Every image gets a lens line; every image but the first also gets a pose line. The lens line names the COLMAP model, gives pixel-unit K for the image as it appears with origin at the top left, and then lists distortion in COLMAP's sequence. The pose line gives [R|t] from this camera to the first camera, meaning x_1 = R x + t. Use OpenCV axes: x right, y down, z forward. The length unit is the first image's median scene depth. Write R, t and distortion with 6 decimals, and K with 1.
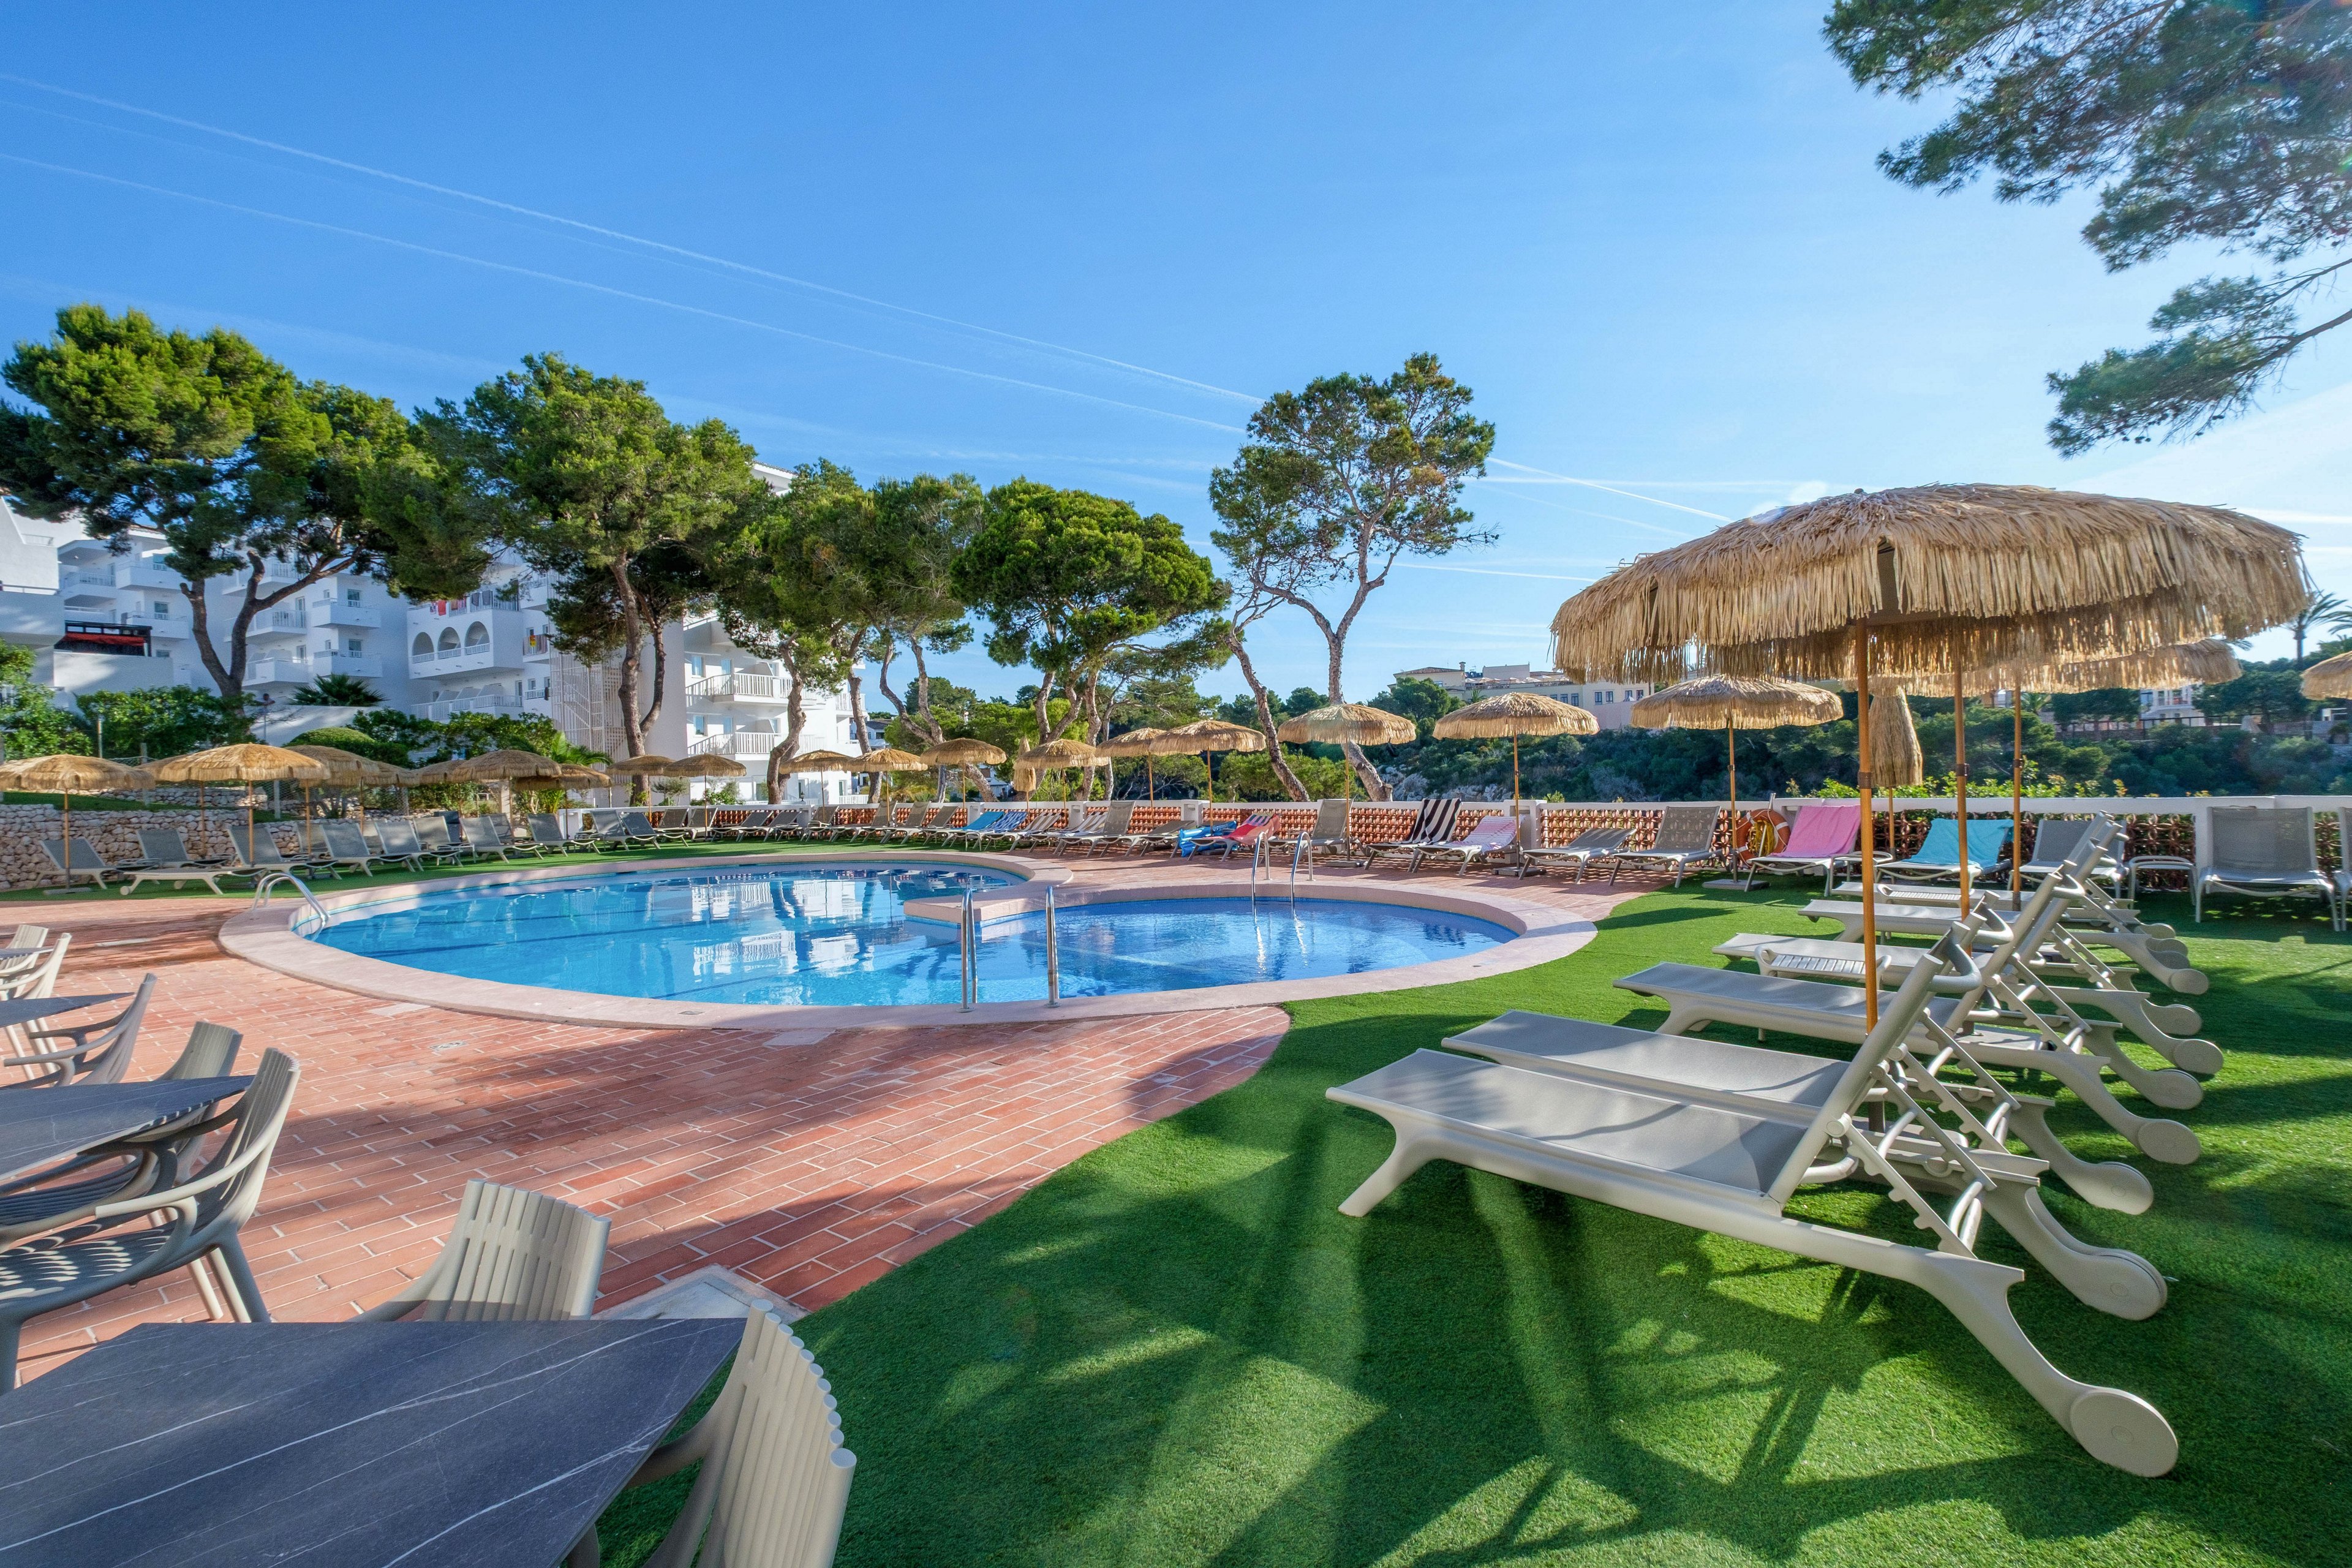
lens RADIAL K [[1046.7, 0, 1176.0], [0, 1046.7, 784.0], [0, 0, 1]] dist [0.017025, -0.000298]
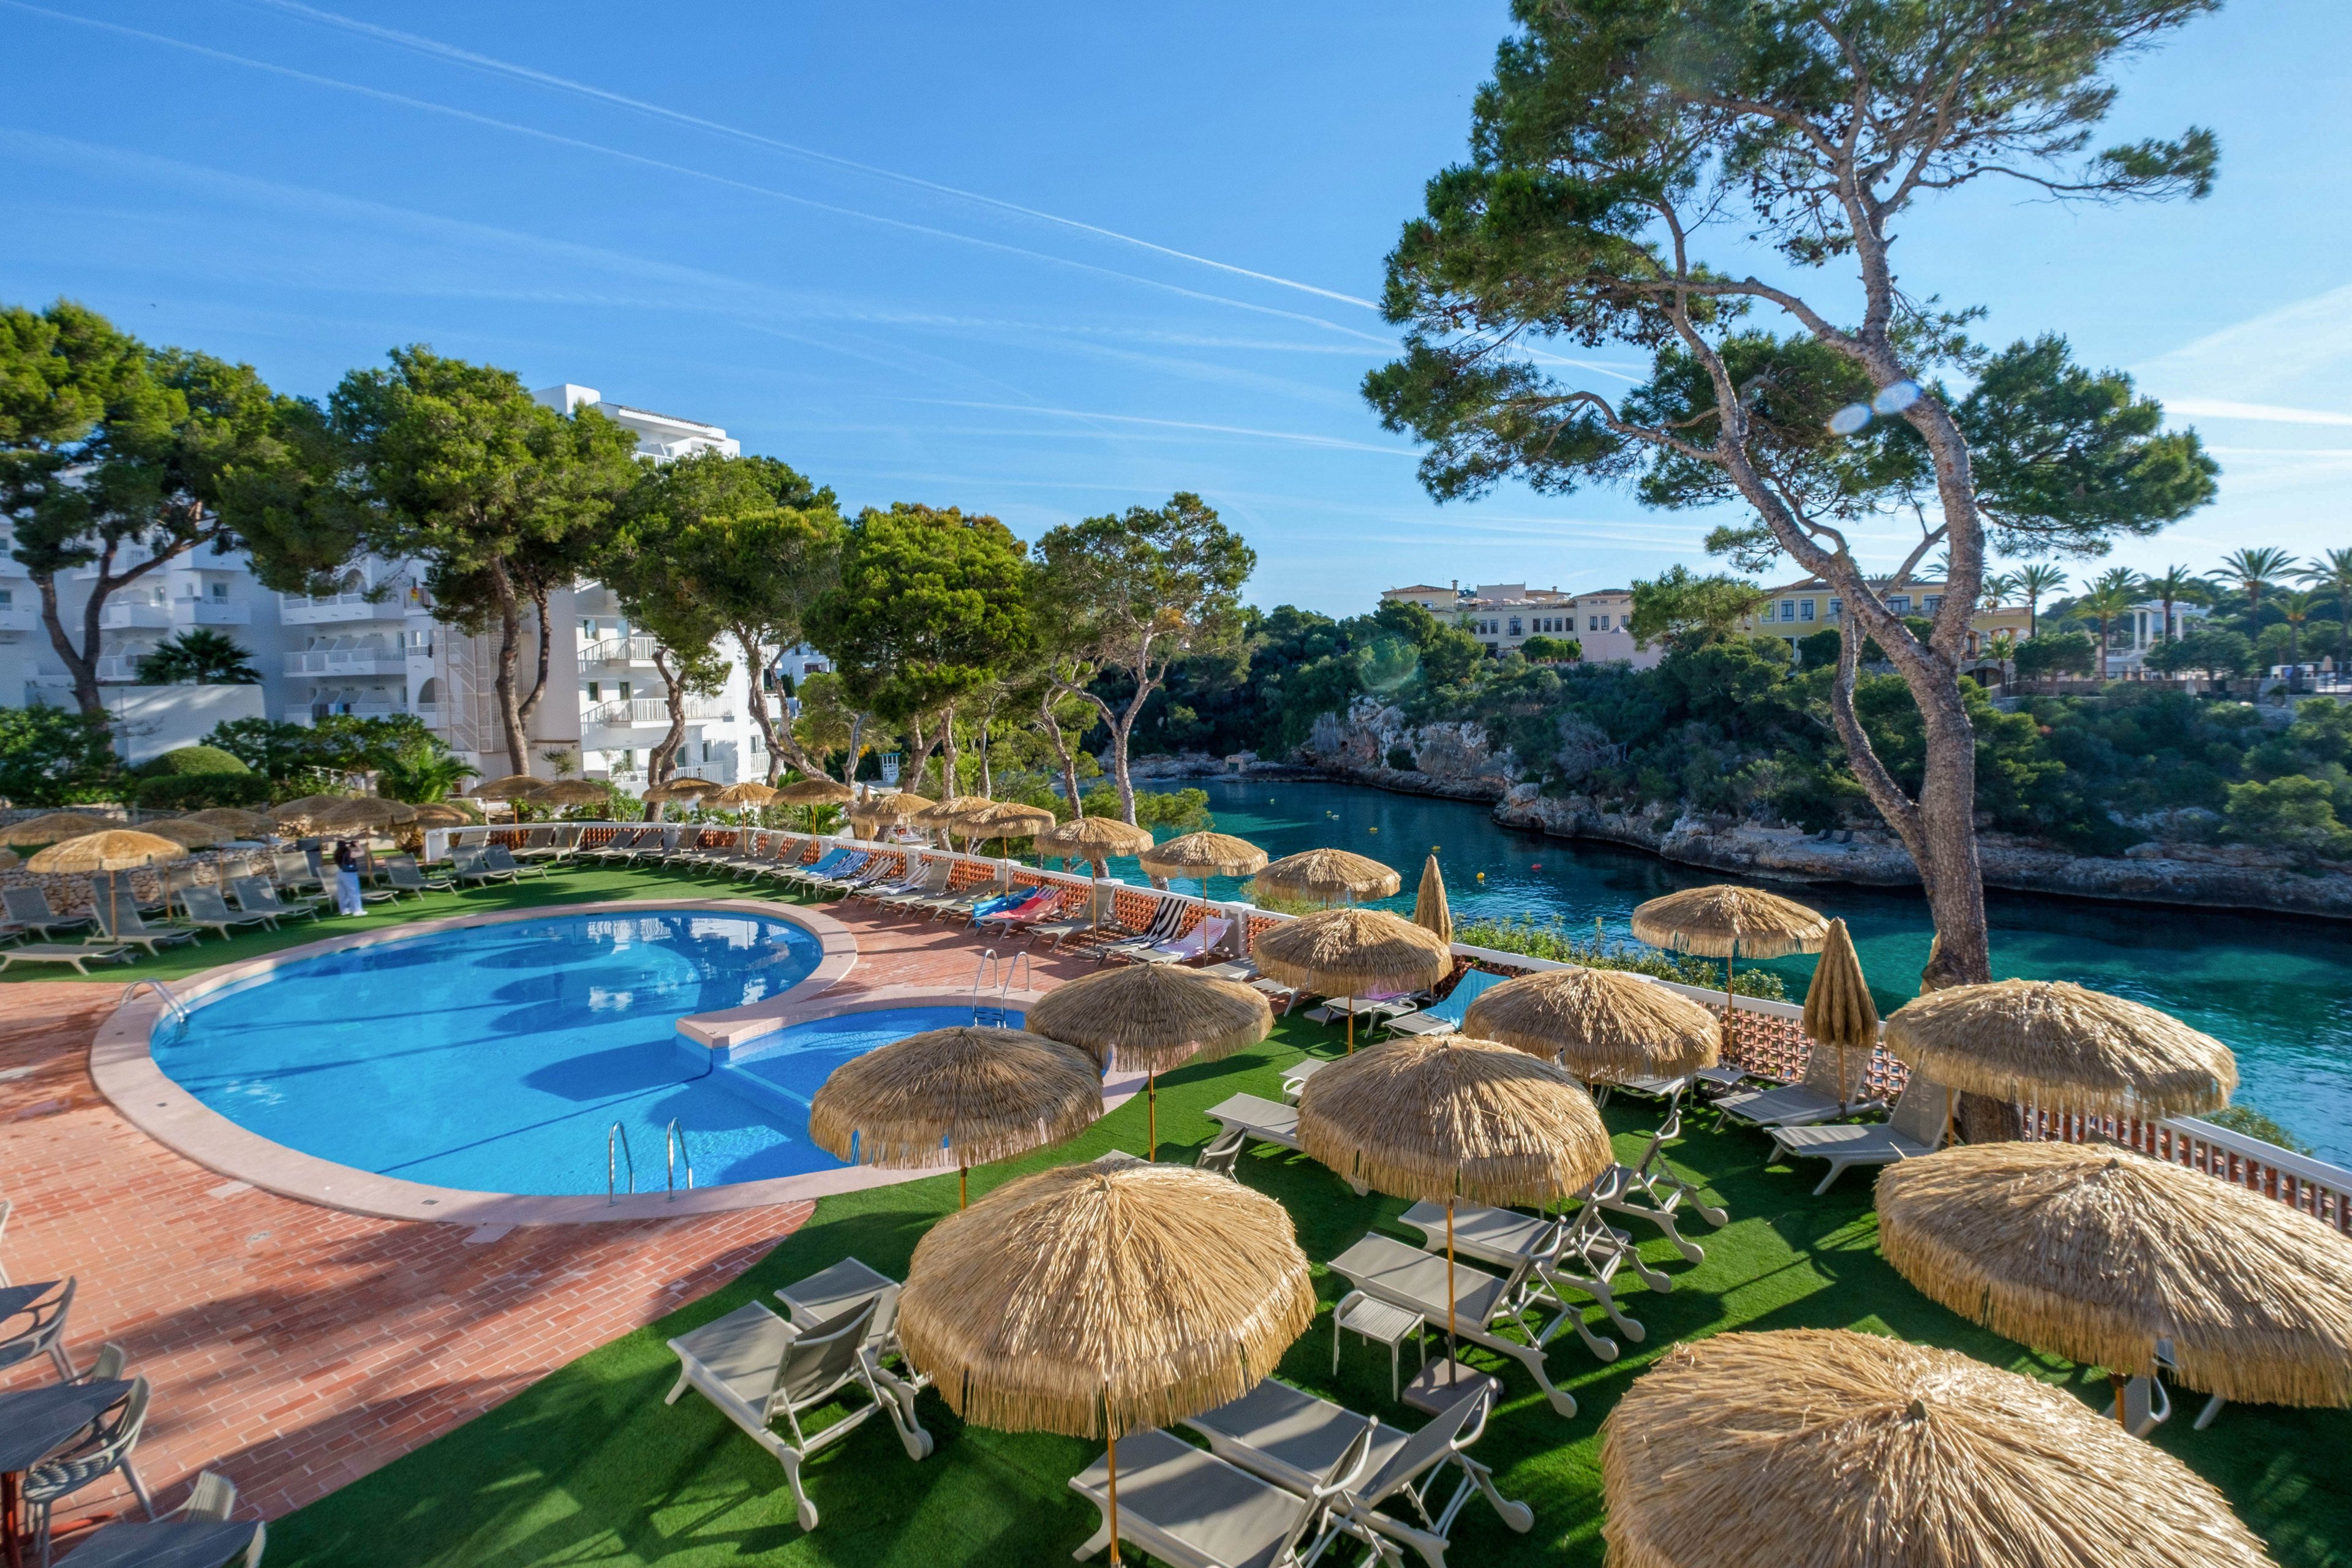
lens RADIAL K [[1132.0, 0, 1210.6], [0, 1132.0, 744.9], [0, 0, 1]] dist [0.009595, 0.000875]
pose [[0.998633, 0.010063, 0.051286, 0.091271], [-0.011964, 0.999248, 0.036884, -0.082430], [-0.050876, -0.037447, 0.998003, -0.106612]]
